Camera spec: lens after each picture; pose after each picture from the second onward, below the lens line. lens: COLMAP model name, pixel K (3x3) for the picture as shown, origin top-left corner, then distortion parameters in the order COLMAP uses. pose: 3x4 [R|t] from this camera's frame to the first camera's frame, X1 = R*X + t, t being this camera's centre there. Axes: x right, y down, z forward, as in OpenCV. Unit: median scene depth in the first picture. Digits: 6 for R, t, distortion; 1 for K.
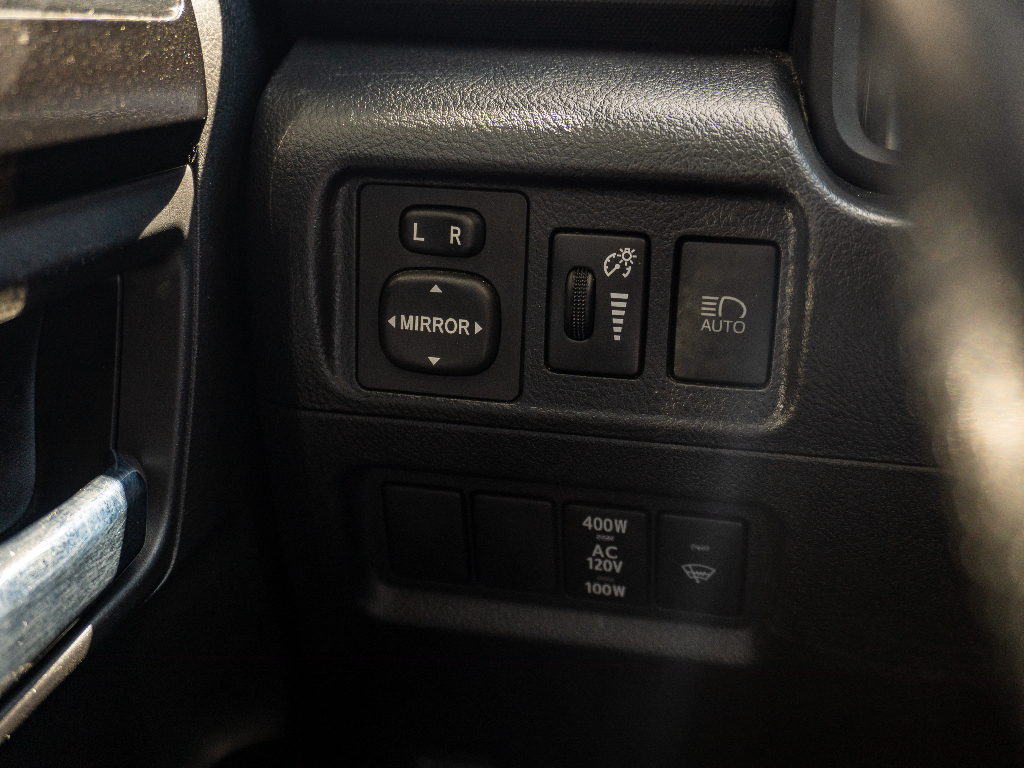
lens RADIAL K [[1235.2, 0, 511.5], [0, 1235.2, 384.1], [0, 0, 1]] dist [-0.014854, 0.000000]
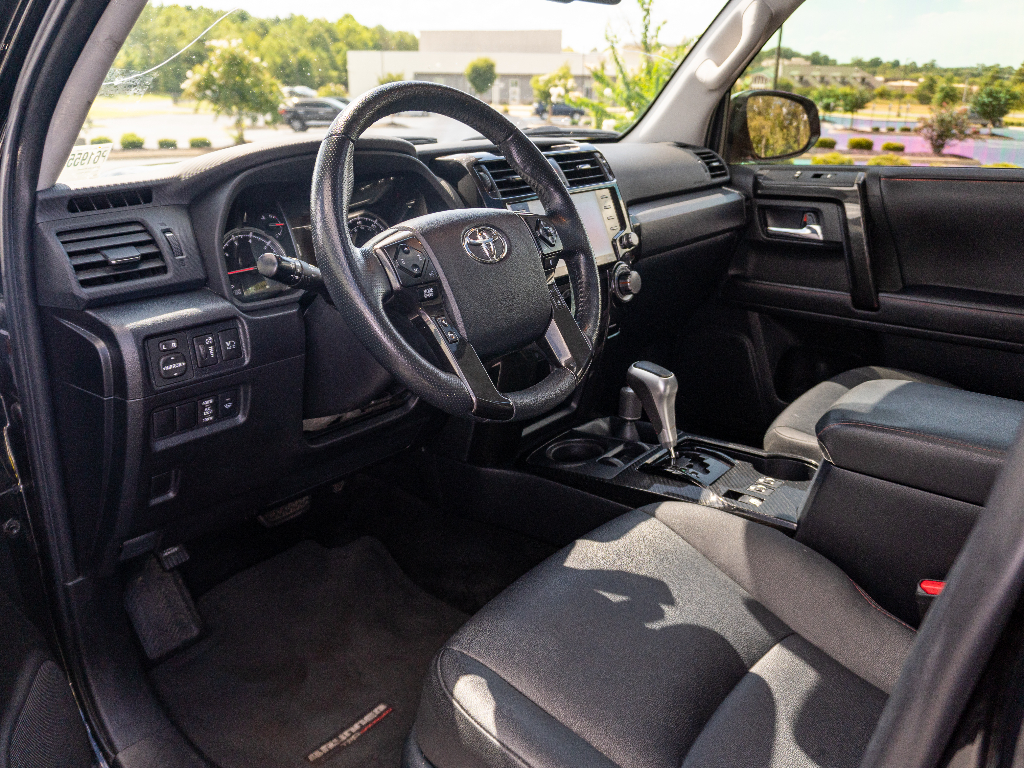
lens RADIAL K [[809.0, 0, 514.2], [0, 809.0, 381.0], [0, 0, 1]] dist [-0.031579, -0.005313]
pose [[0.478185, -0.305176, 0.823533, -1.843110], [0.285734, 0.940733, 0.182694, -0.174646], [-0.830479, 0.147950, 0.537044, -1.506614]]
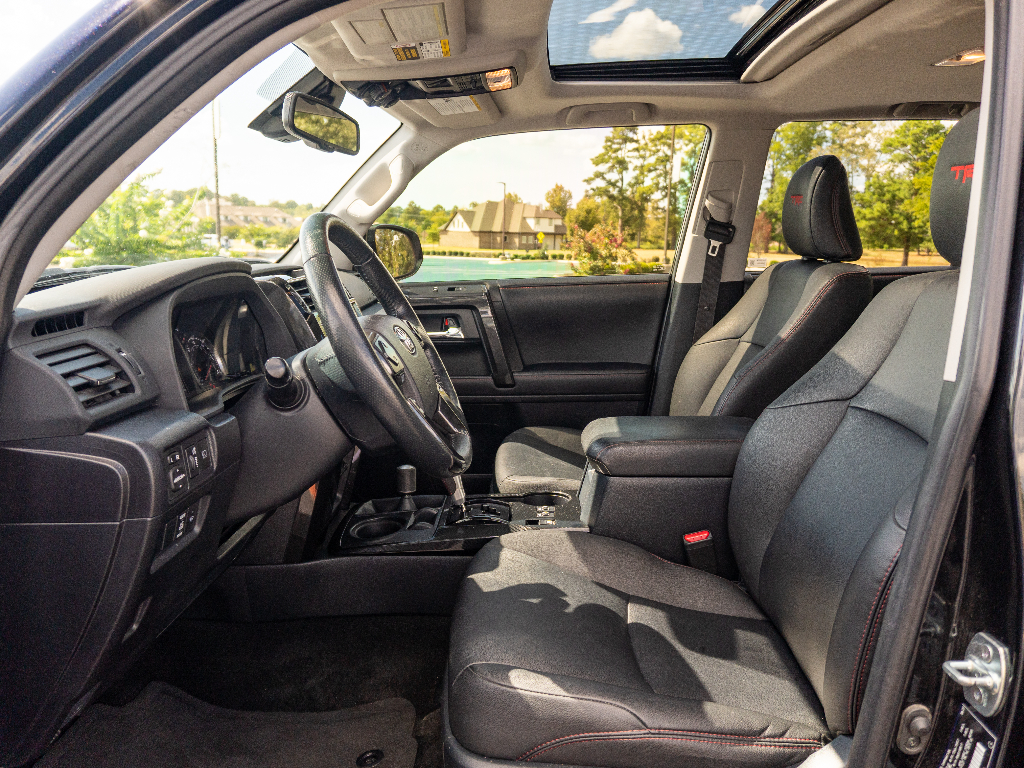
lens RADIAL K [[797.2, 0, 511.0], [0, 797.2, 383.9], [0, 0, 1]] dist [-0.018099, -0.005700]
pose [[-0.166063, -0.193486, 0.966947, -2.909291], [0.310145, 0.920554, 0.237467, -0.657838], [-0.936073, 0.339328, -0.092861, 0.056134]]
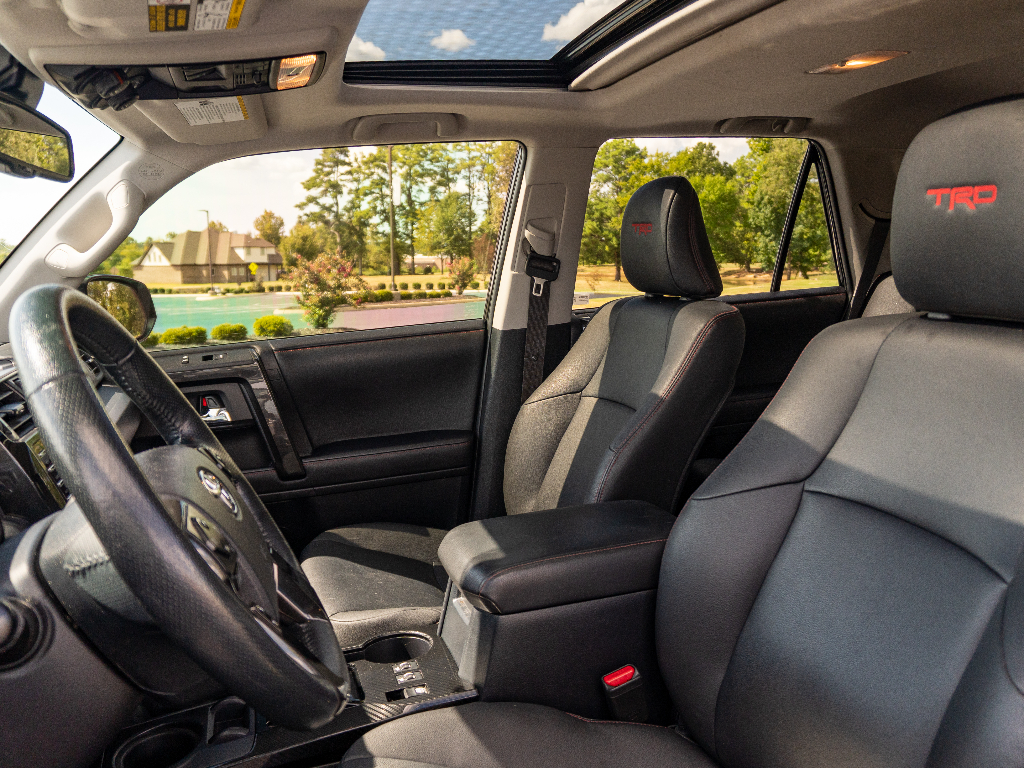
lens RADIAL K [[836.0, 0, 516.5], [0, 836.0, 382.0], [0, 0, 1]] dist [-0.022432, 0.004009]
pose [[-0.487223, -0.125233, 0.864251, -1.559708], [0.306954, 0.901953, 0.303743, -0.830148], [-0.817553, 0.413276, -0.401011, 0.225487]]
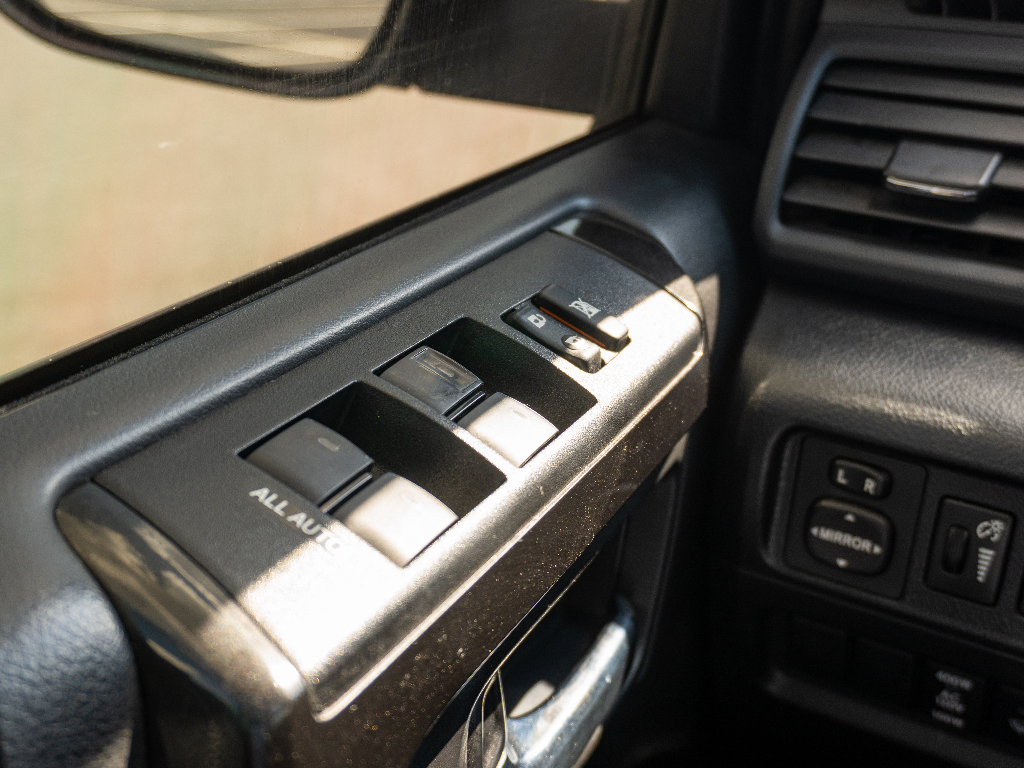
lens RADIAL K [[1235.2, 0, 508.9], [0, 1235.2, 384.1], [0, 0, 1]] dist [-0.014854, 0.000000]
pose [[0.949244, 0.133203, -0.284942, -0.049722], [-0.091485, 0.983659, 0.155065, -0.406834], [0.300941, -0.121127, 0.945919, -0.419817]]
